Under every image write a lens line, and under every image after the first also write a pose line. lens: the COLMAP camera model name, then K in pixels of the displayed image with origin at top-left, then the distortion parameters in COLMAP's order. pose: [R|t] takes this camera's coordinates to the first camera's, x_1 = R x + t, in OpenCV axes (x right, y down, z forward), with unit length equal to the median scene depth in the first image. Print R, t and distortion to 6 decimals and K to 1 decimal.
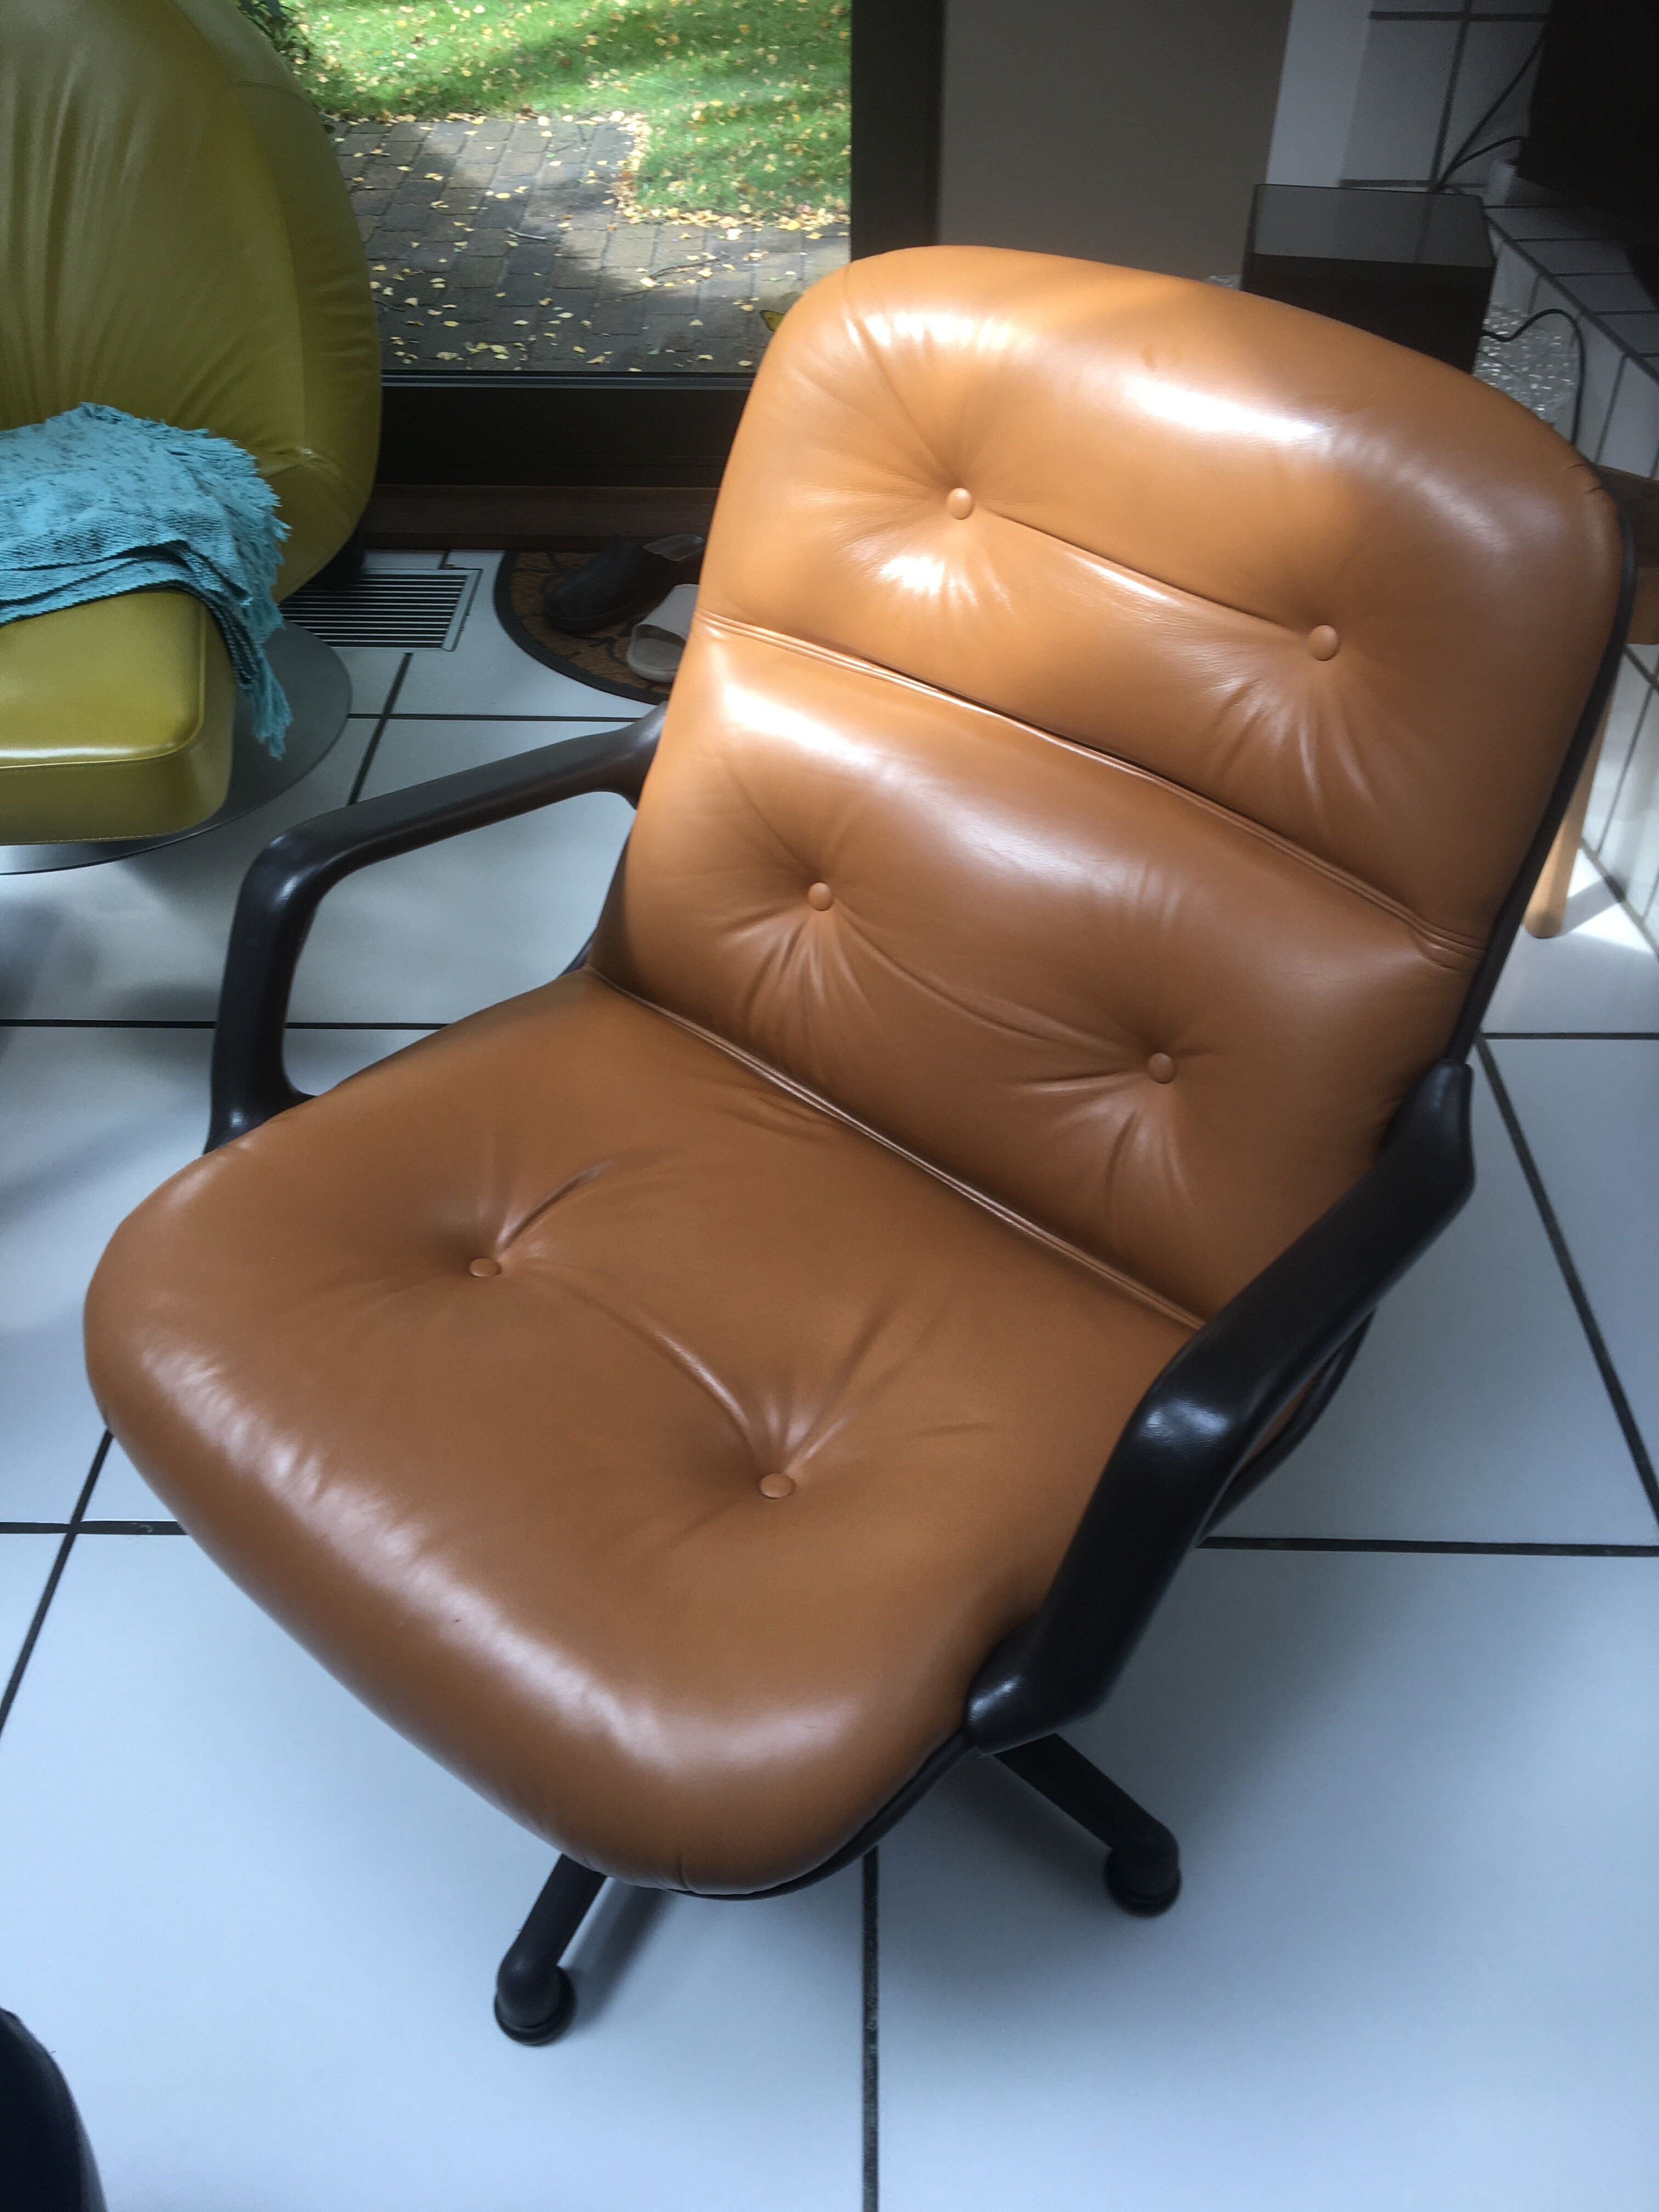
lens RADIAL K [[1863.2, 0, 831.2], [0, 1863.2, 1110.0], [0, 0, 1]] dist [0.067734, -0.088485]
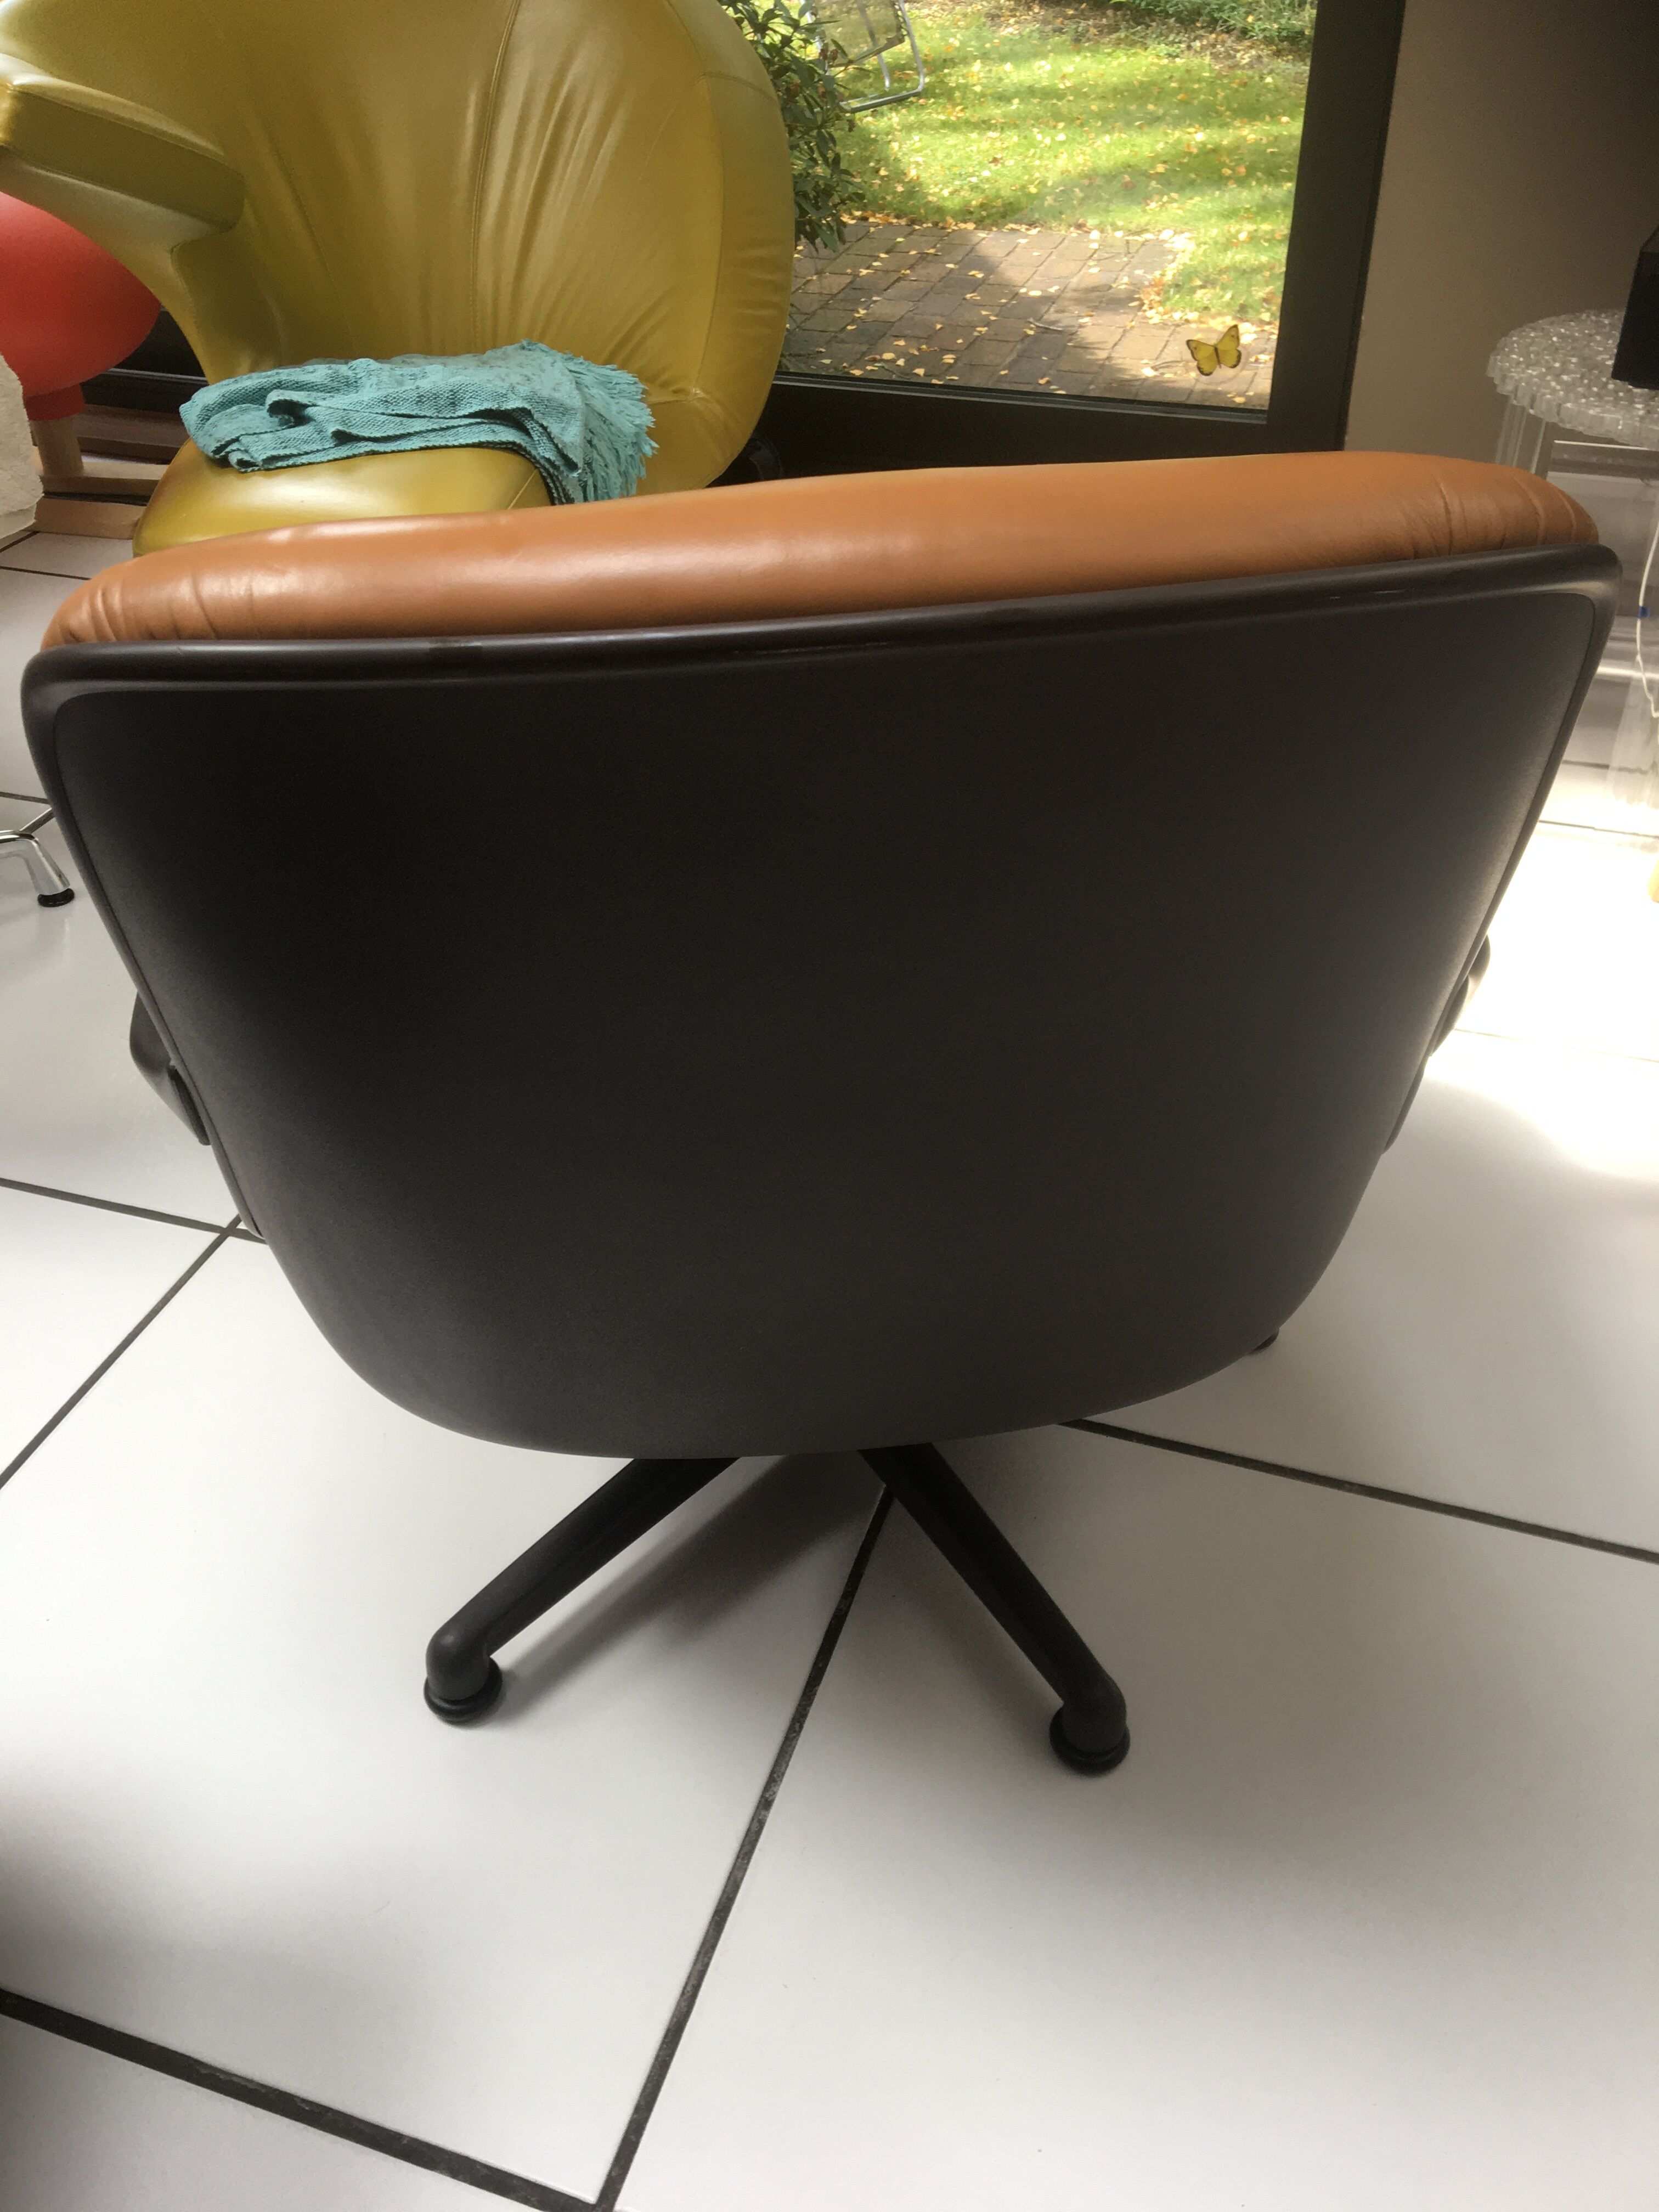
lens RADIAL K [[1863.2, 0, 828.6], [0, 1863.2, 1104.2], [0, 0, 1]] dist [0.067734, -0.088485]
pose [[0.955843, 0.166881, -0.241900, 0.092965], [-0.184916, 0.981285, -0.053714, 0.072547], [0.228409, 0.096074, 0.968813, 0.008120]]
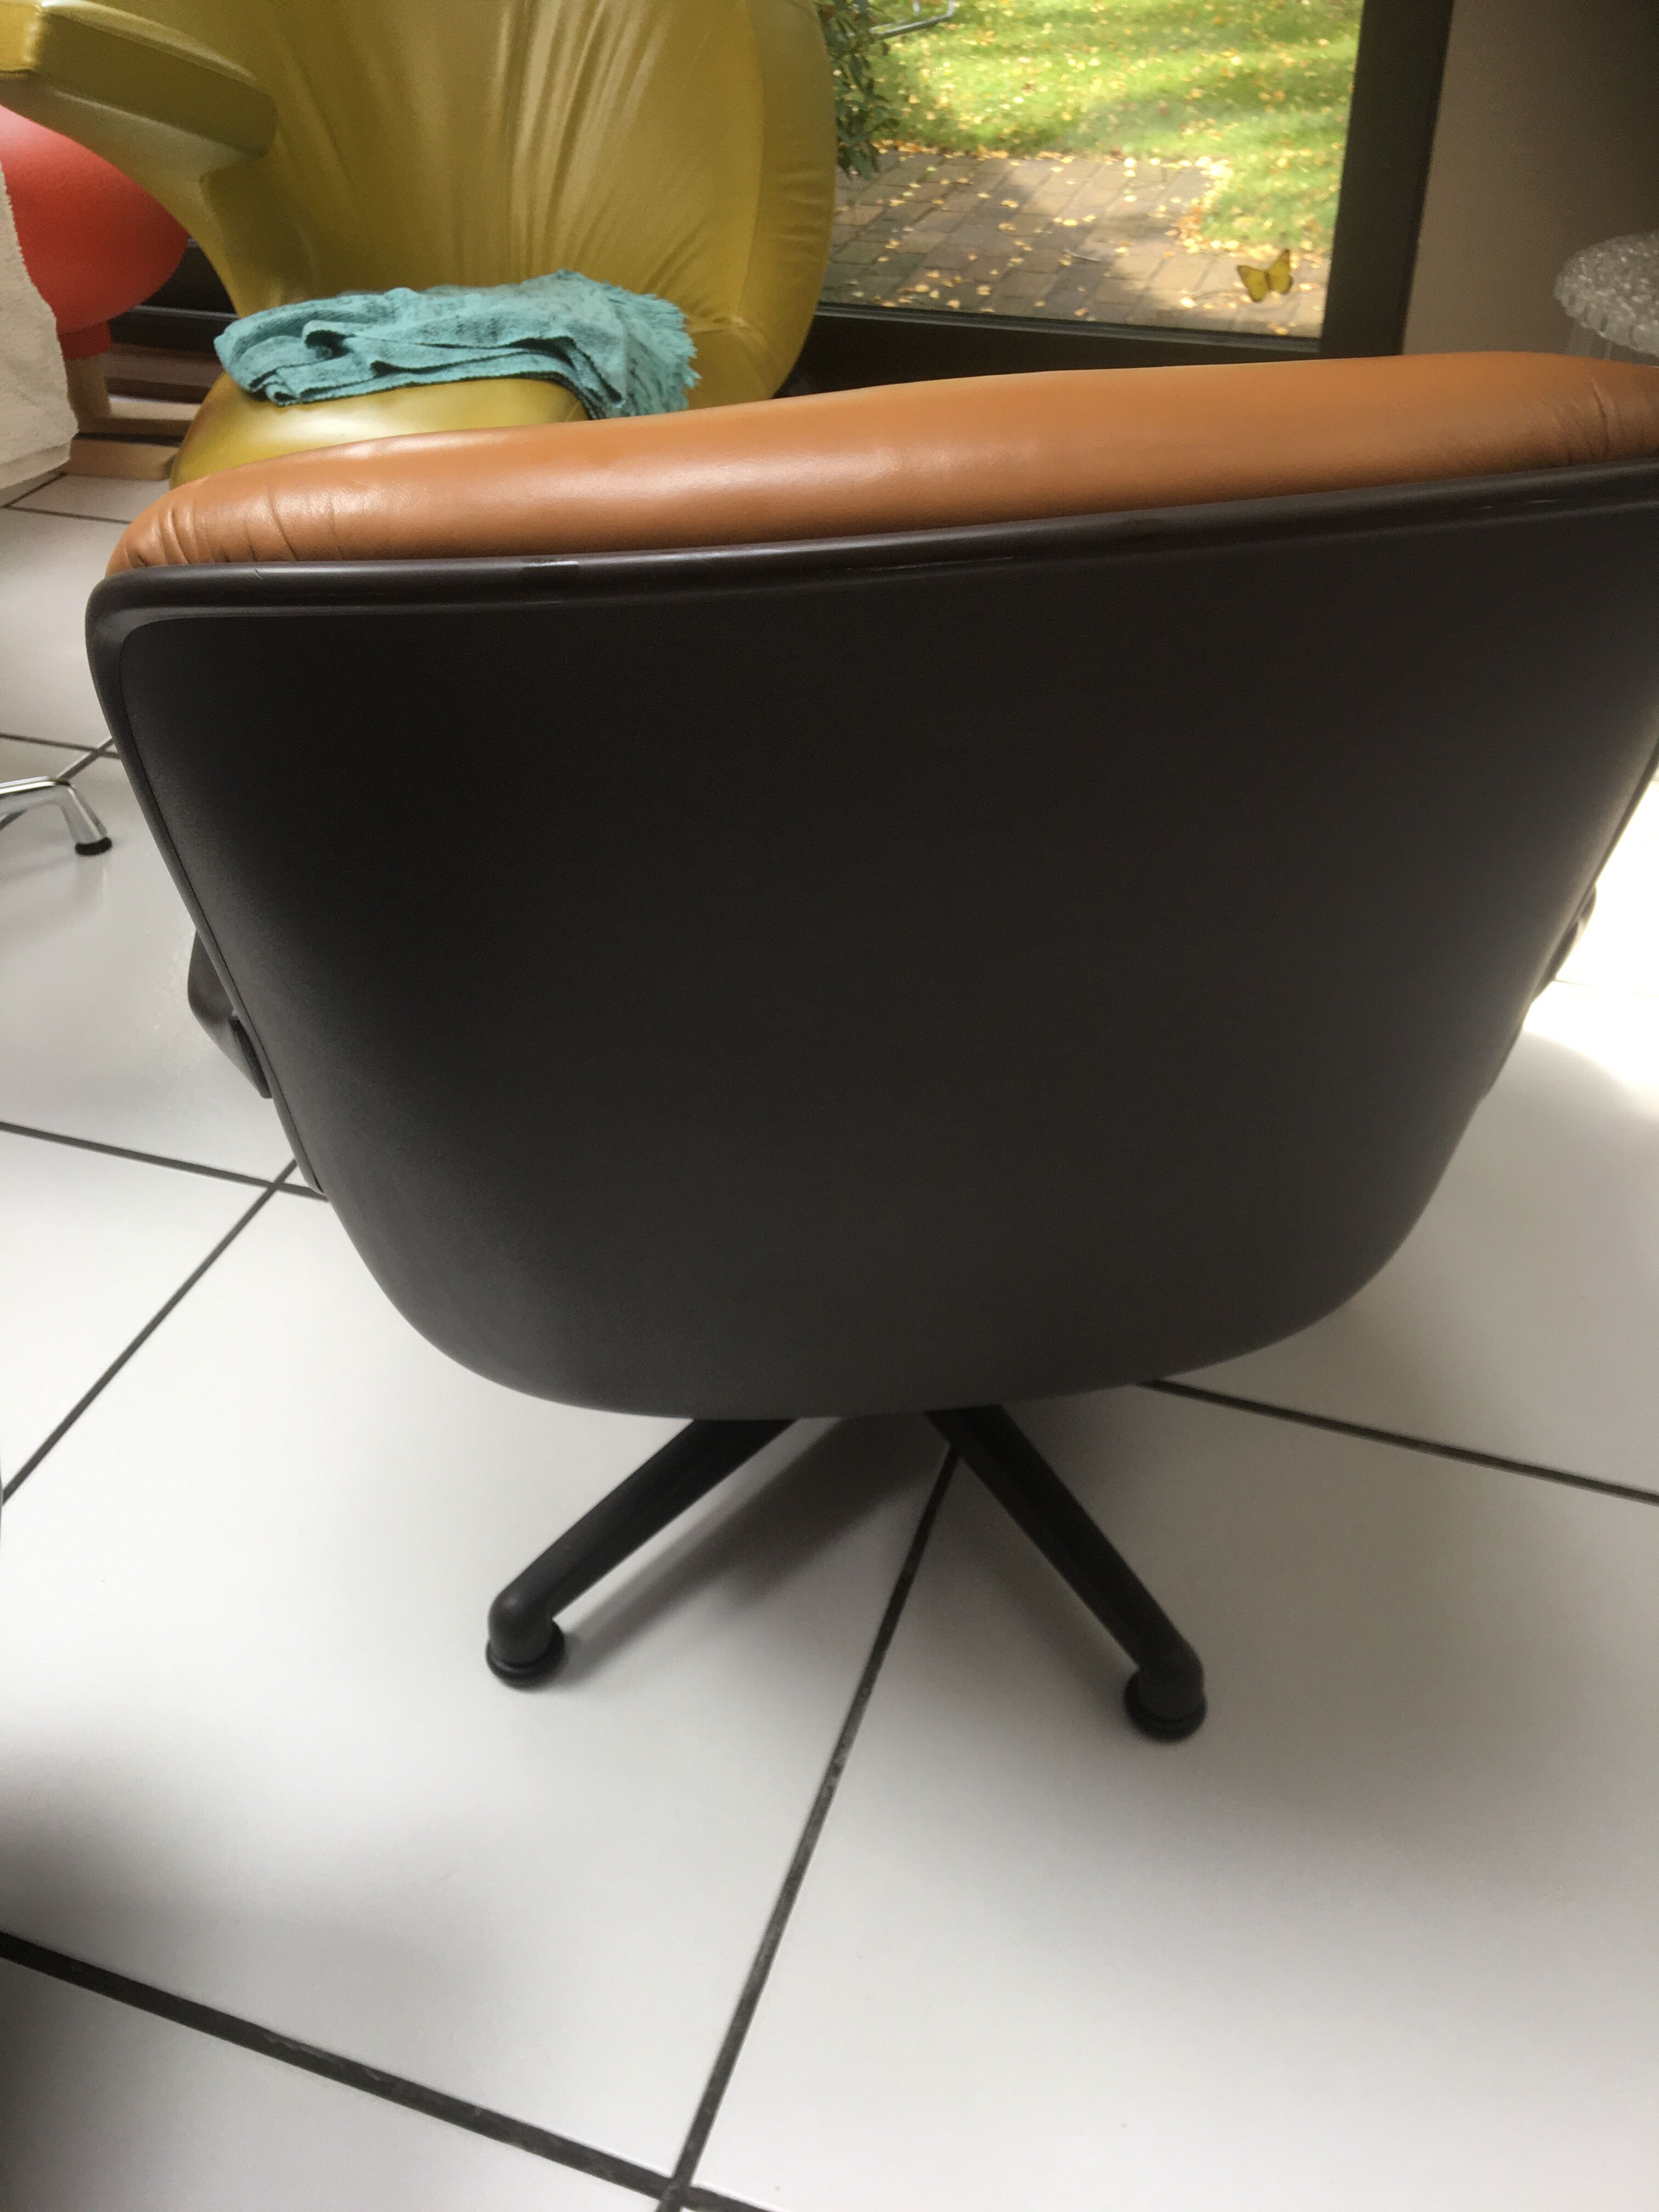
lens RADIAL K [[1863.2, 0, 820.2], [0, 1863.2, 1102.2], [0, 0, 1]] dist [0.067734, -0.088485]
pose [[0.951985, 0.172063, -0.253217, 0.080349], [-0.184014, 0.982628, -0.024108, 0.073075], [0.244670, 0.069546, 0.967109, 0.018122]]
